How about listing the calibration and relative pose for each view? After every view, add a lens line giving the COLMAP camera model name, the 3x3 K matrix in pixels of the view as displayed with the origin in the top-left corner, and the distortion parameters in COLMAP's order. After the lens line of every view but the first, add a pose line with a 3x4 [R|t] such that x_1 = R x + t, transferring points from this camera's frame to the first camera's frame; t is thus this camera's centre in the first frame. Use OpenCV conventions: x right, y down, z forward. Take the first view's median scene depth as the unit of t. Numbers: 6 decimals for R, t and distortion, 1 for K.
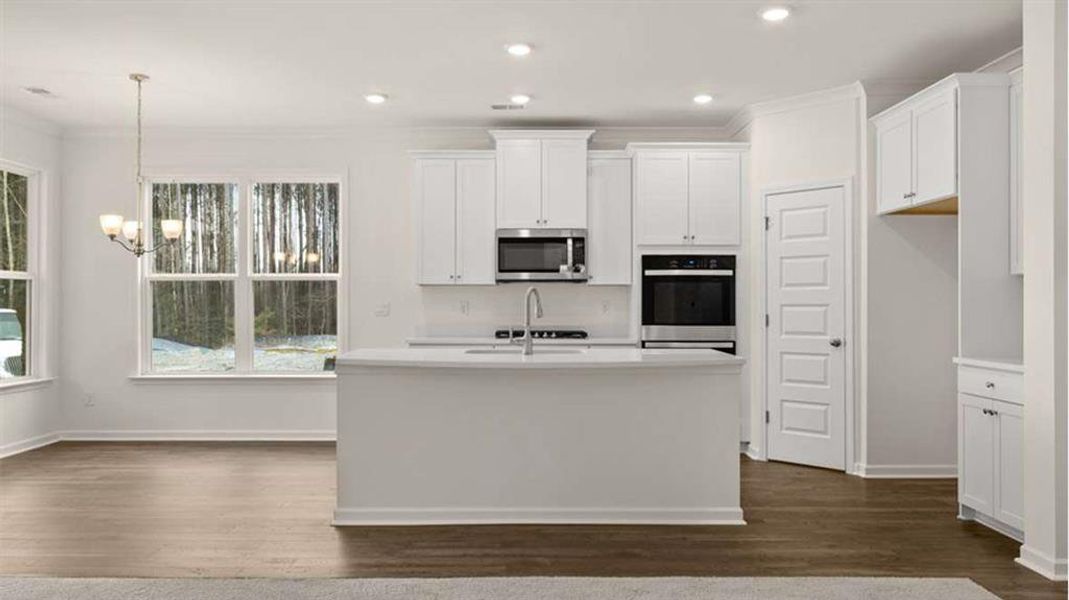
lens RADIAL K [[773.9, 0, 530.6], [0, 773.9, 296.2], [0, 0, 1]] dist [-0.010260, 0.007981]
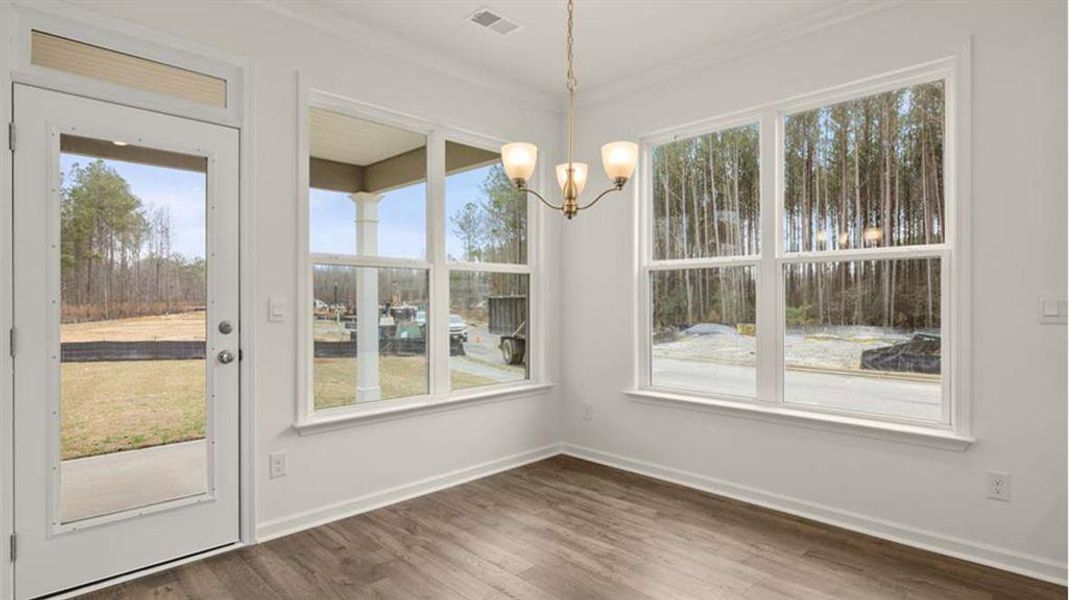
lens RADIAL K [[554.2, 0, 536.3], [0, 554.2, 306.5], [0, 0, 1]] dist [-0.002713, 0.003010]
pose [[0.710092, 0.007910, -0.704065, -0.196582], [0.008656, 0.999763, 0.019963, 0.004767], [0.704056, -0.020270, 0.709855, 0.575708]]
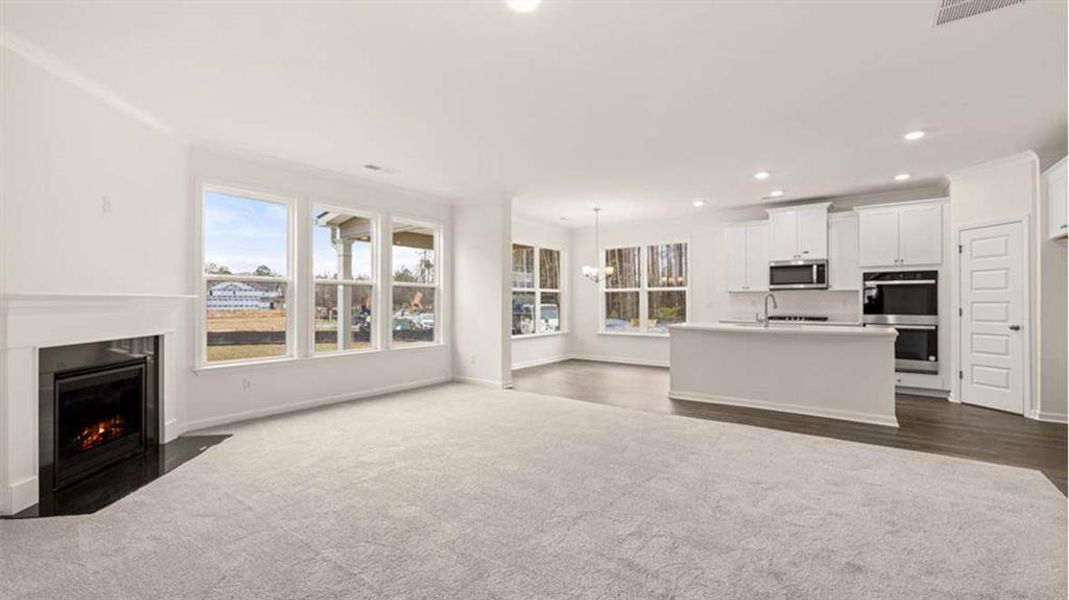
lens RADIAL K [[447.8, 0, 538.2], [0, 447.8, 299.2], [0, 0, 1]] dist [0.005101, 0.000000]
pose [[0.805331, -0.005848, -0.592796, 0.152912], [0.008175, 0.999966, 0.001241, -0.002393], [0.592769, -0.005846, 0.805351, -0.211276]]
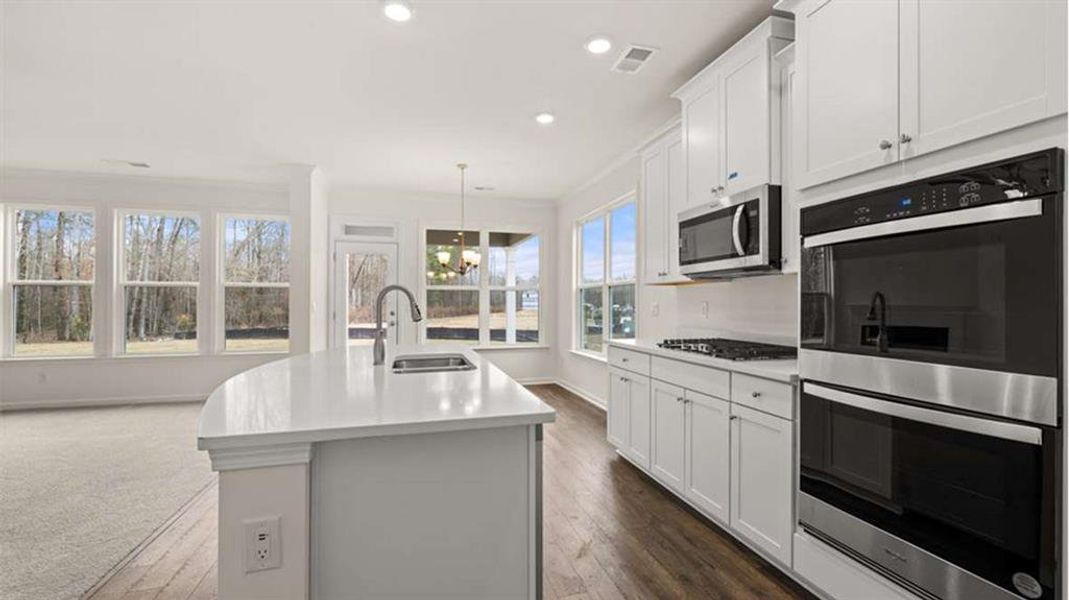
lens RADIAL K [[447.8, 0, 535.3], [0, 447.8, 301.4], [0, 0, 1]] dist [0.005101, 0.000000]
pose [[0.271032, -0.004792, -0.962558, 0.380007], [0.010005, 0.999948, -0.002161, 0.006760], [0.962518, -0.009045, 0.271066, 0.747582]]
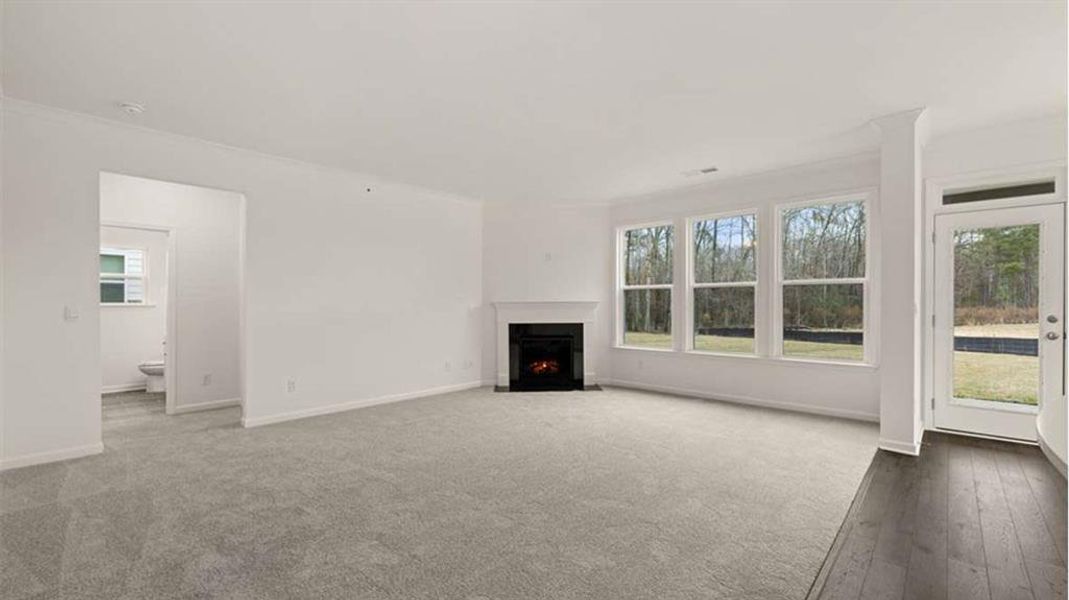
lens RADIAL K [[441.6, 0, 534.3], [0, 441.6, 297.1], [0, 0, 1]] dist [0.001010, -0.000326]
pose [[-0.677096, -0.010508, -0.735820, 0.242251], [0.010855, 0.999647, -0.024264, 0.005063], [0.735815, -0.024417, -0.676742, 0.600770]]
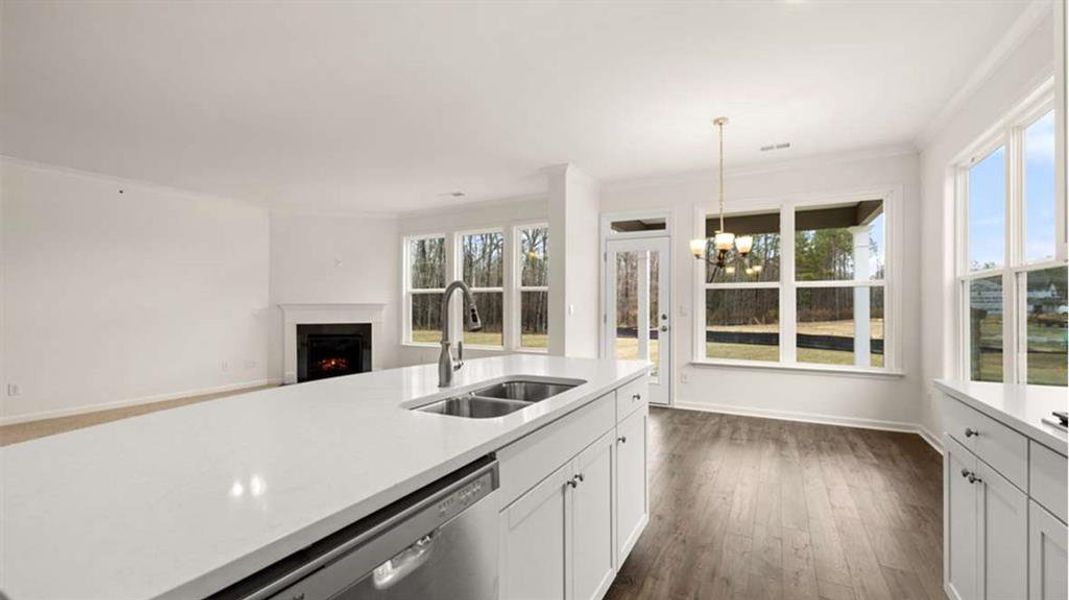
lens RADIAL K [[447.8, 0, 534.0], [0, 447.8, 302.5], [0, 0, 1]] dist [0.005101, 0.000000]
pose [[-0.477477, -0.005577, -0.878627, 0.215007], [0.010859, 0.999866, -0.012247, 0.007641], [0.878577, -0.015389, -0.477352, 0.904959]]
